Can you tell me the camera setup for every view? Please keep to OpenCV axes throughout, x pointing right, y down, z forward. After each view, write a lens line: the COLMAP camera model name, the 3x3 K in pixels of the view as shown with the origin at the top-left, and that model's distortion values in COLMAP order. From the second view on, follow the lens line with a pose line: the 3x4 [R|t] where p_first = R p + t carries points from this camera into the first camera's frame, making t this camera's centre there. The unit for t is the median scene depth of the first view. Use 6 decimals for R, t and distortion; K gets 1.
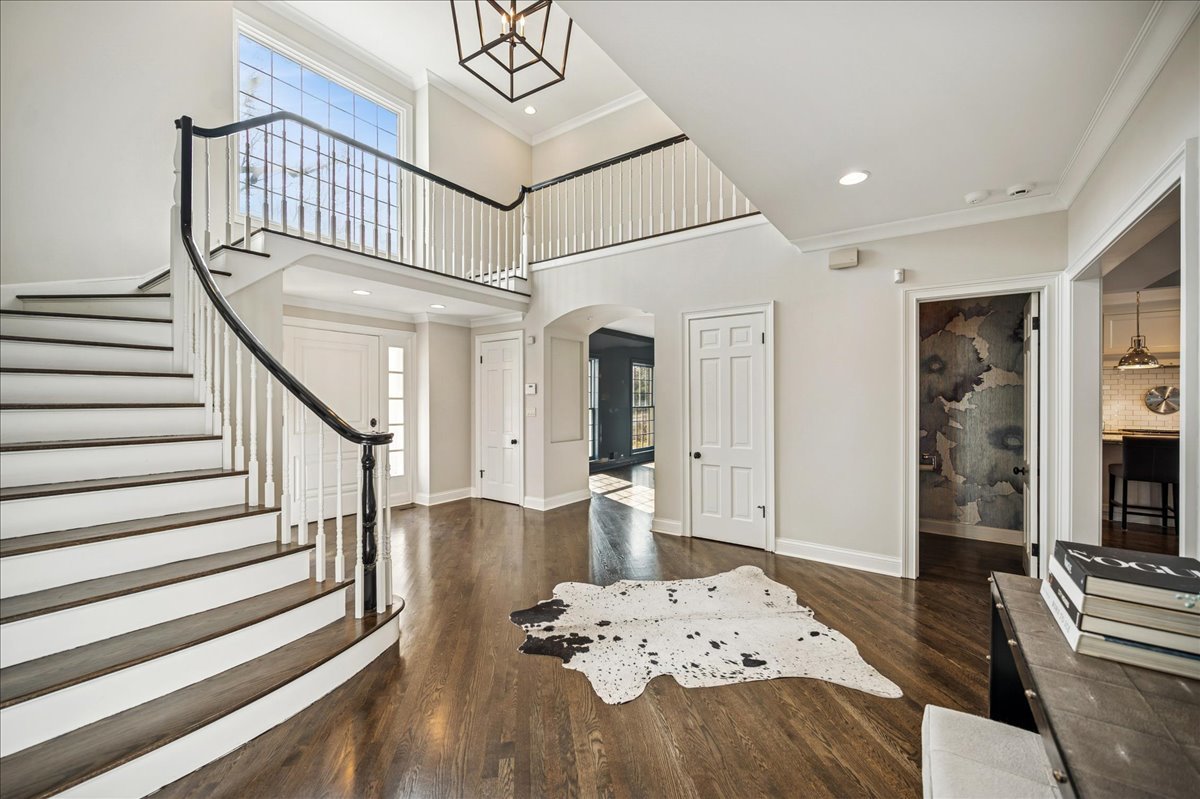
lens RADIAL K [[475.7, 0, 595.3], [0, 475.7, 401.4], [0, 0, 1]] dist [0.001306, -0.000489]
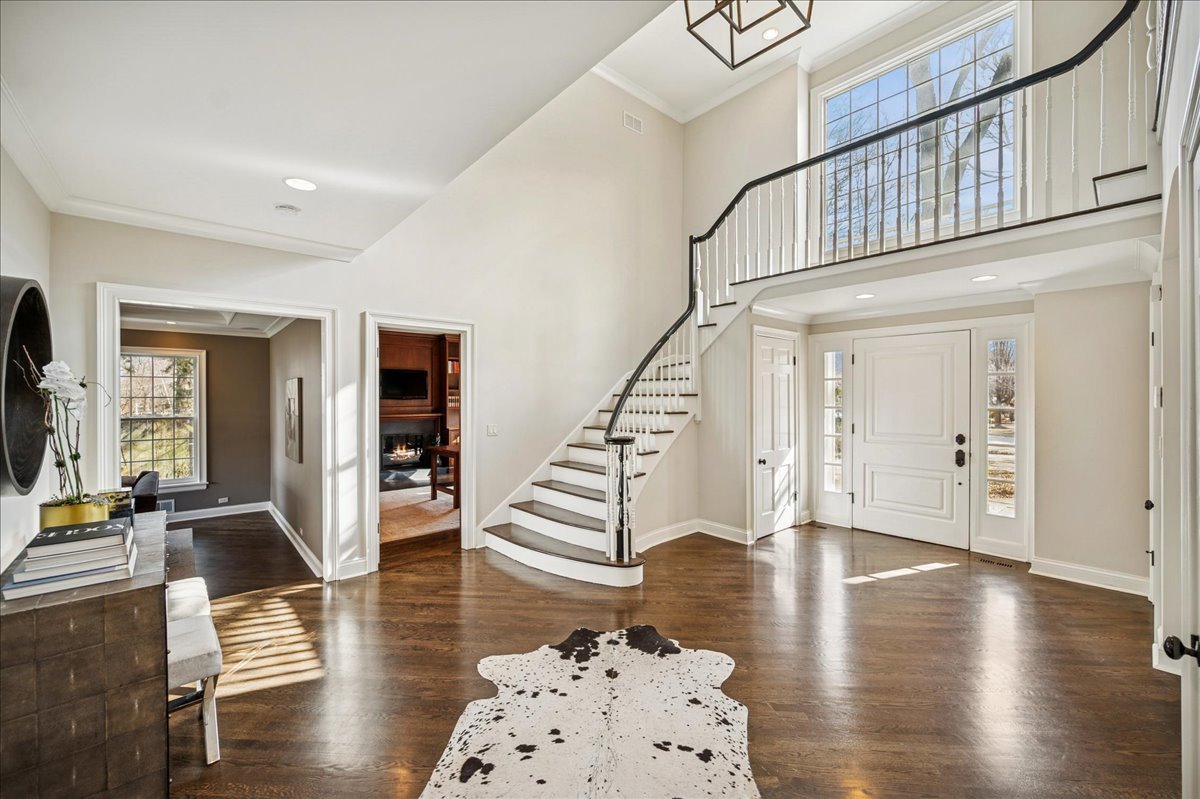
lens RADIAL K [[475.7, 0, 599.6], [0, 475.7, 397.8], [0, 0, 1]] dist [0.001306, -0.000489]
pose [[-0.219082, 0.001468, -0.975705, 0.932907], [-0.002130, 0.999996, 0.001982, -0.051719], [0.975704, 0.002513, -0.219078, 1.230496]]
